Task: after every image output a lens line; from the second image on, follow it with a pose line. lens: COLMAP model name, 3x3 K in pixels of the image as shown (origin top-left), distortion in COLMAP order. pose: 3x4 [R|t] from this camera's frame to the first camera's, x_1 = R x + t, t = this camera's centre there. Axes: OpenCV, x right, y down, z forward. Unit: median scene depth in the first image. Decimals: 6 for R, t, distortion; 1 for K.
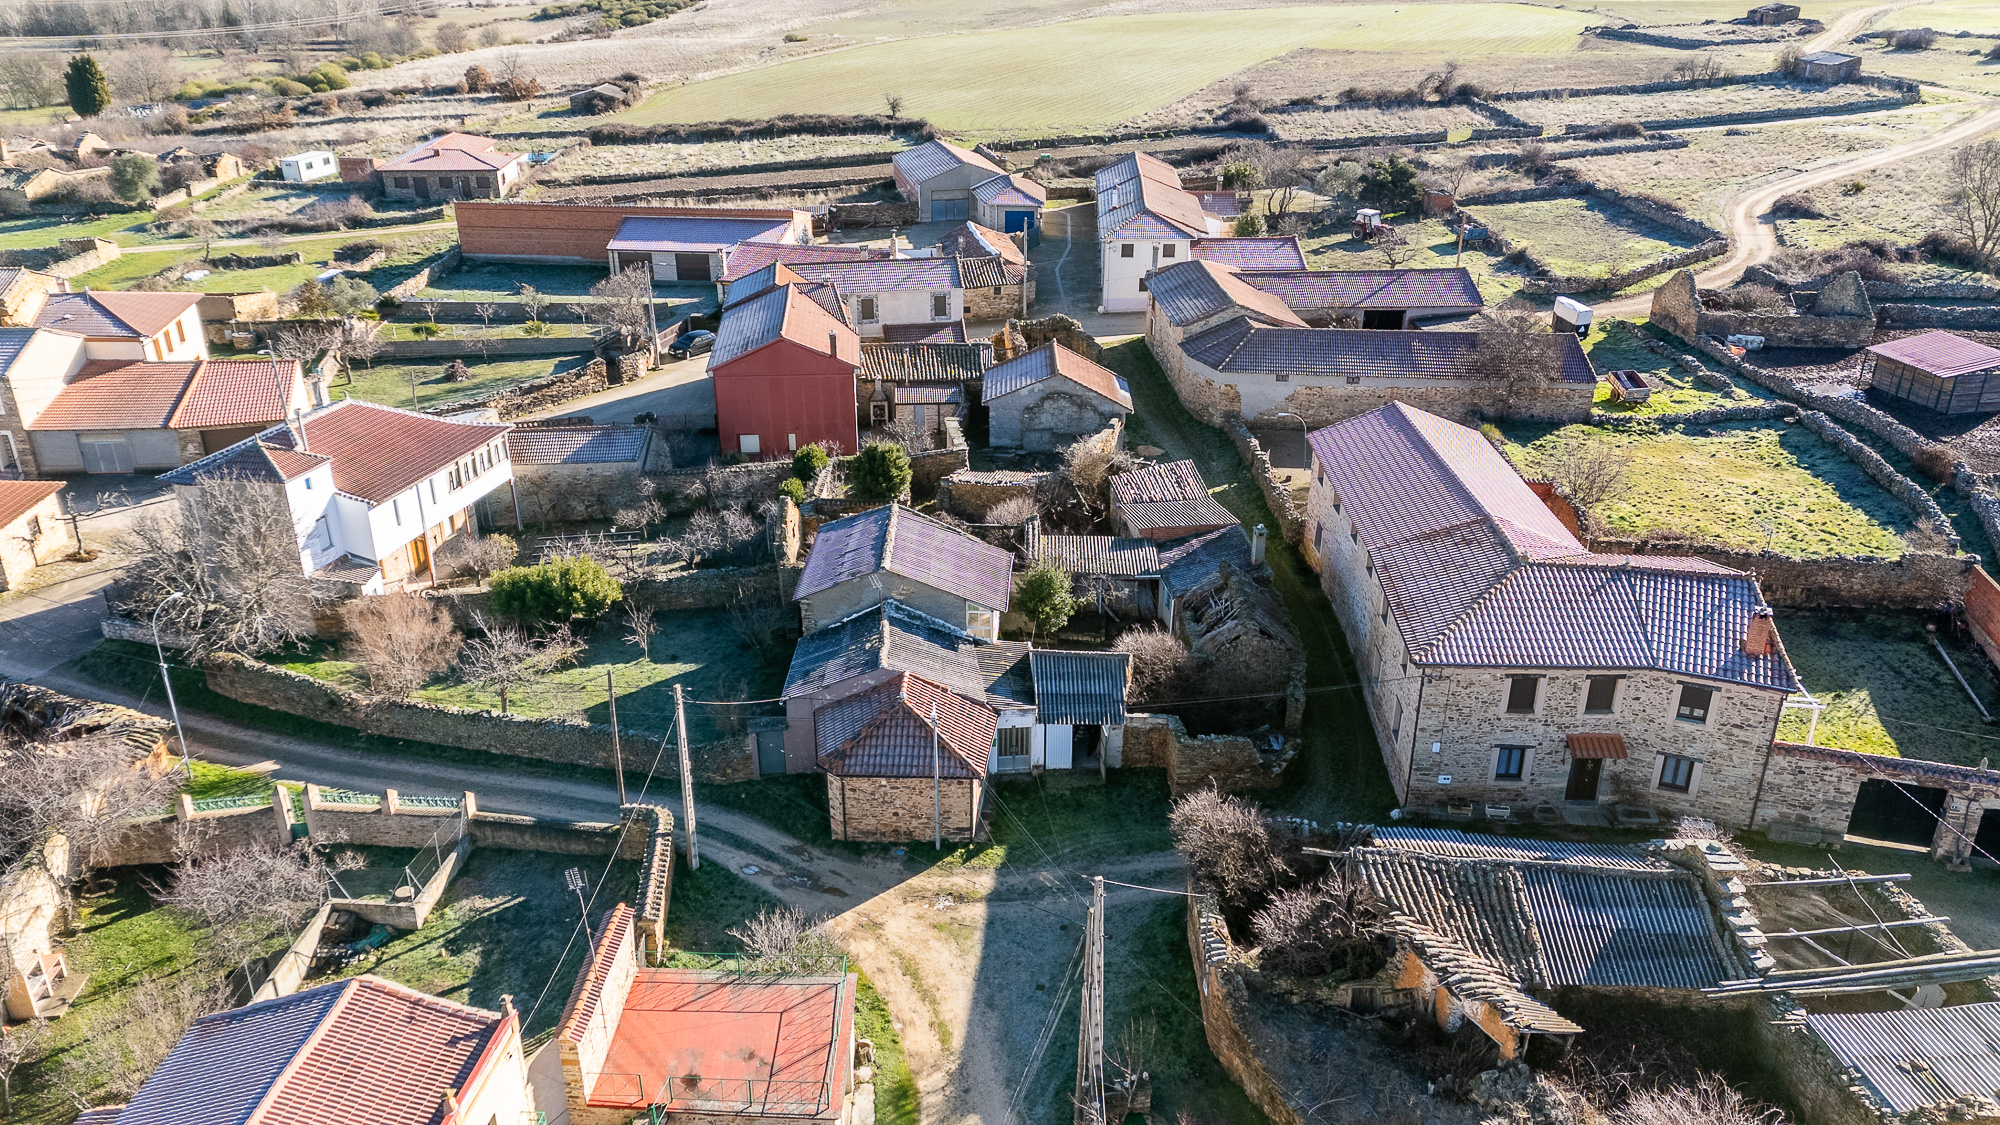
lens RADIAL K [[1461.8, 0, 1000.4], [0, 1461.8, 563.7], [0, 0, 1]] dist [0.056297, -0.030651]
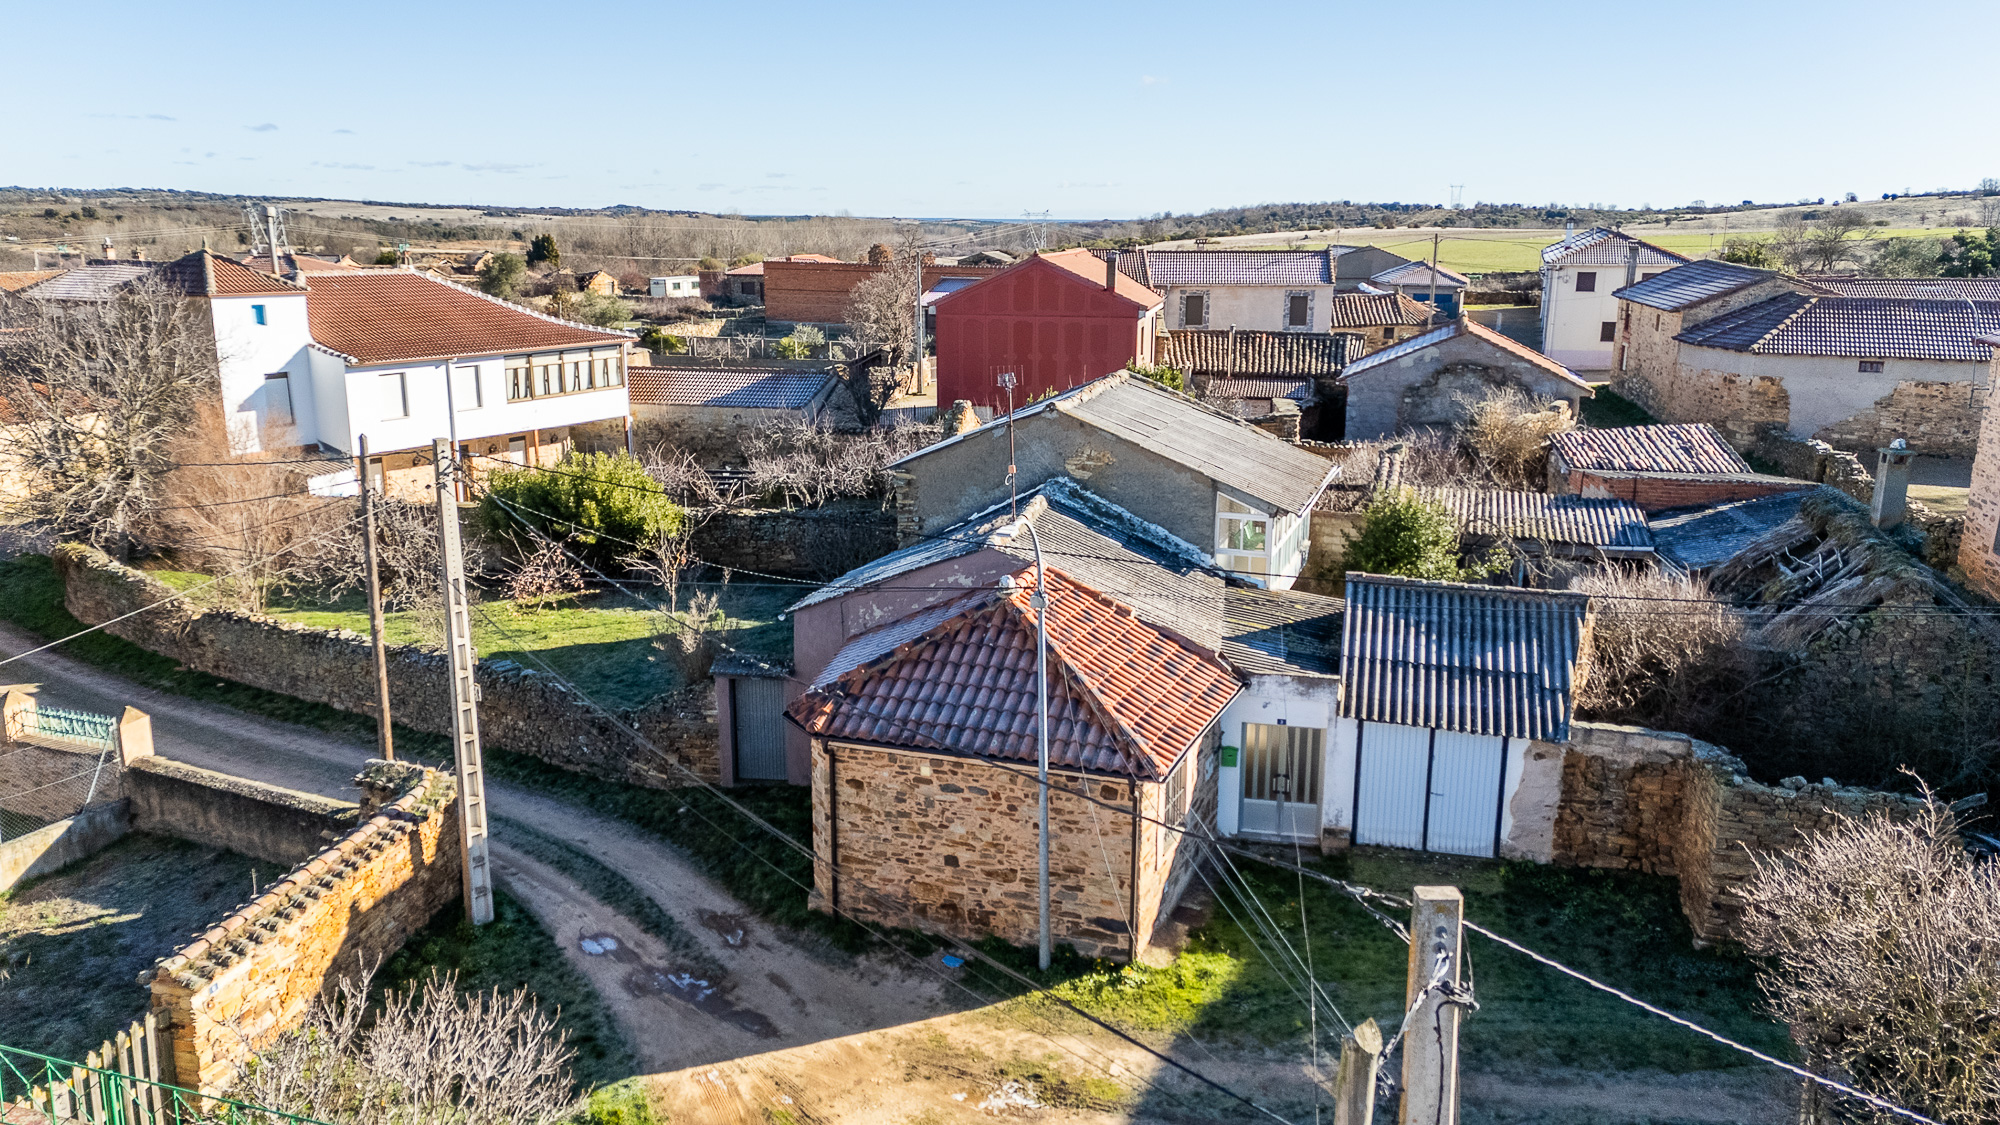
lens RADIAL K [[1461.8, 0, 989.4], [0, 1461.8, 567.7], [0, 0, 1]] dist [0.056297, -0.030651]
pose [[0.957039, 0.073397, -0.280516, 0.043960], [-0.124216, 0.977945, -0.167909, 0.151519], [0.262006, 0.195540, 0.945049, 0.578954]]
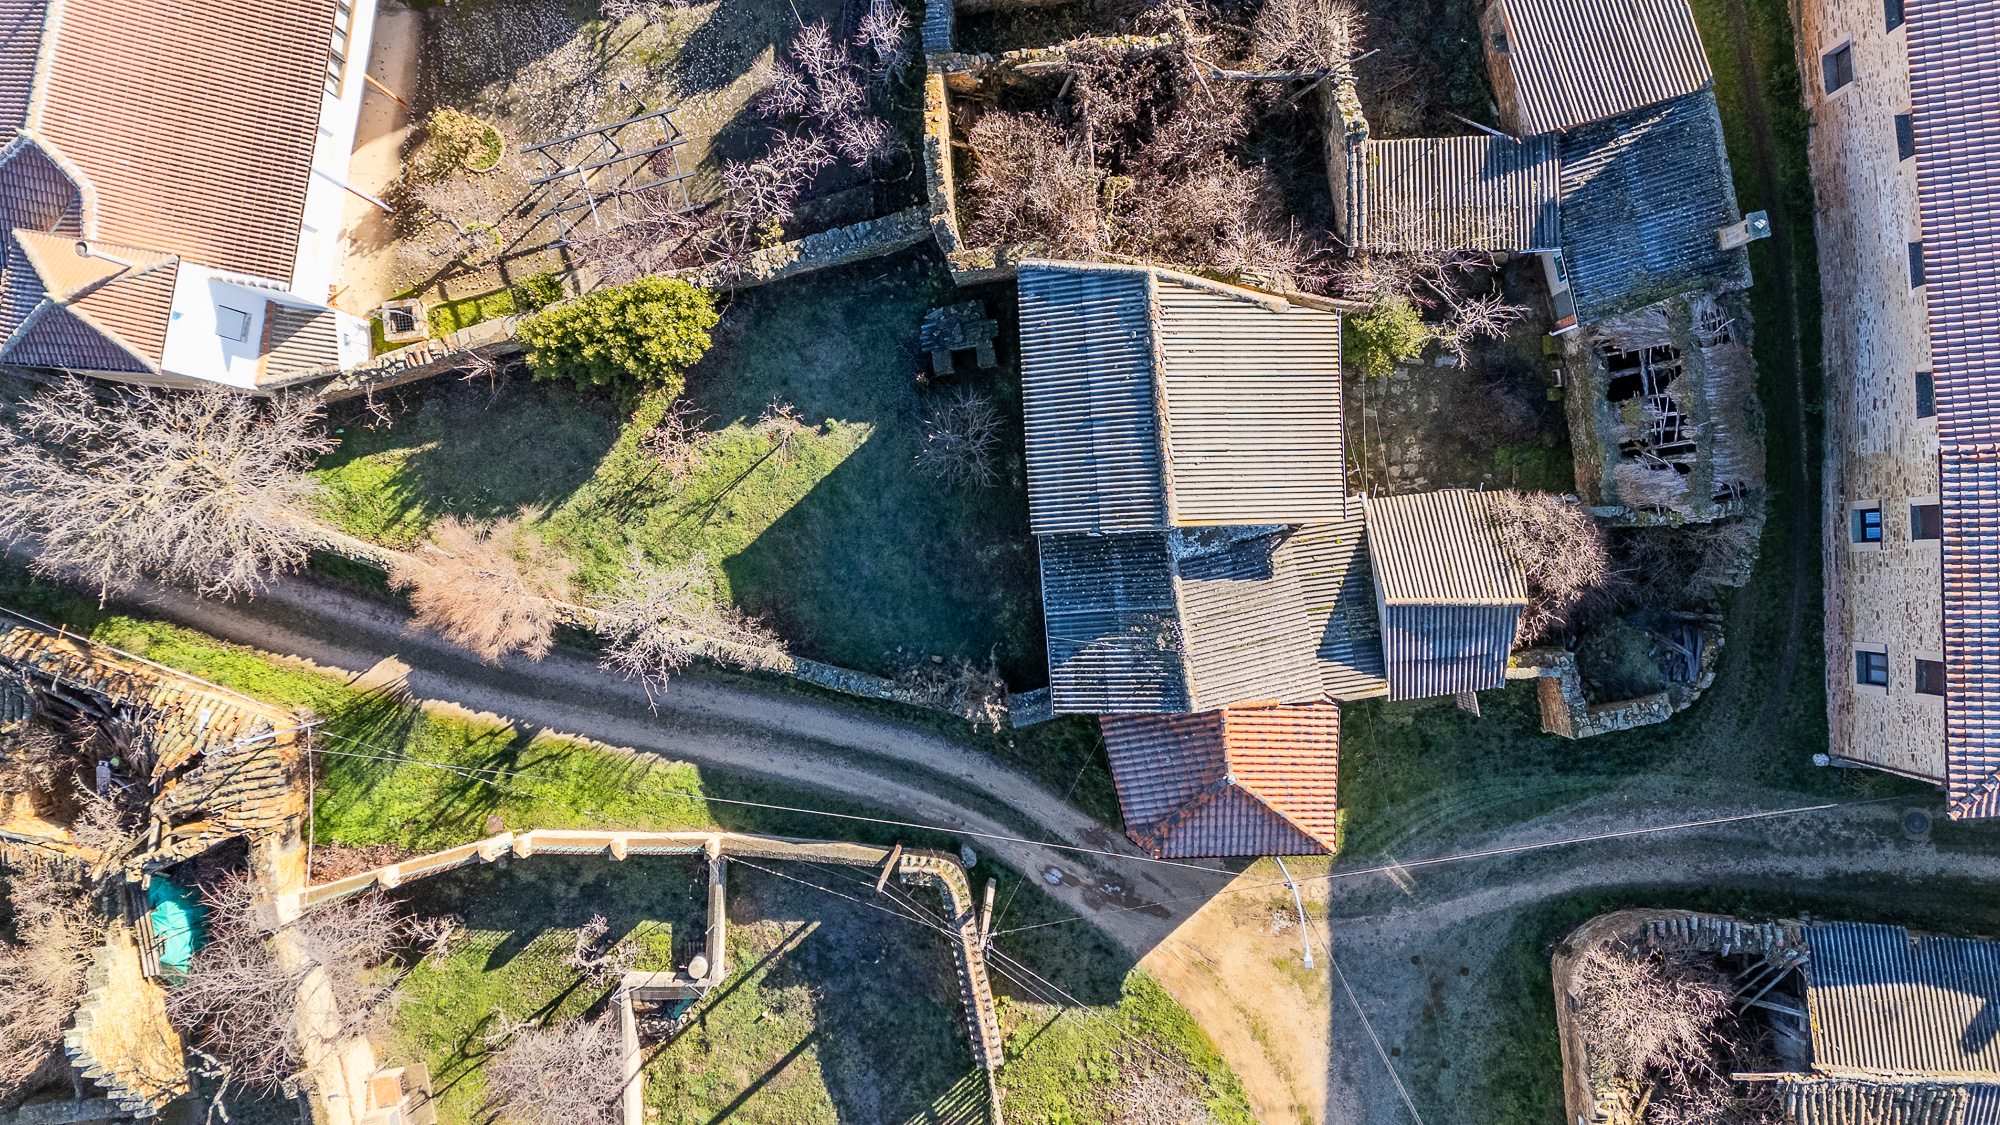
lens RADIAL K [[1461.8, 0, 993.7], [0, 1461.8, 564.1], [0, 0, 1]] dist [0.056297, -0.030651]
pose [[0.995374, -0.088759, -0.036778, -0.148319], [0.069744, 0.404246, 0.911988, -0.646113], [-0.066080, -0.910334, 0.408566, 0.768570]]
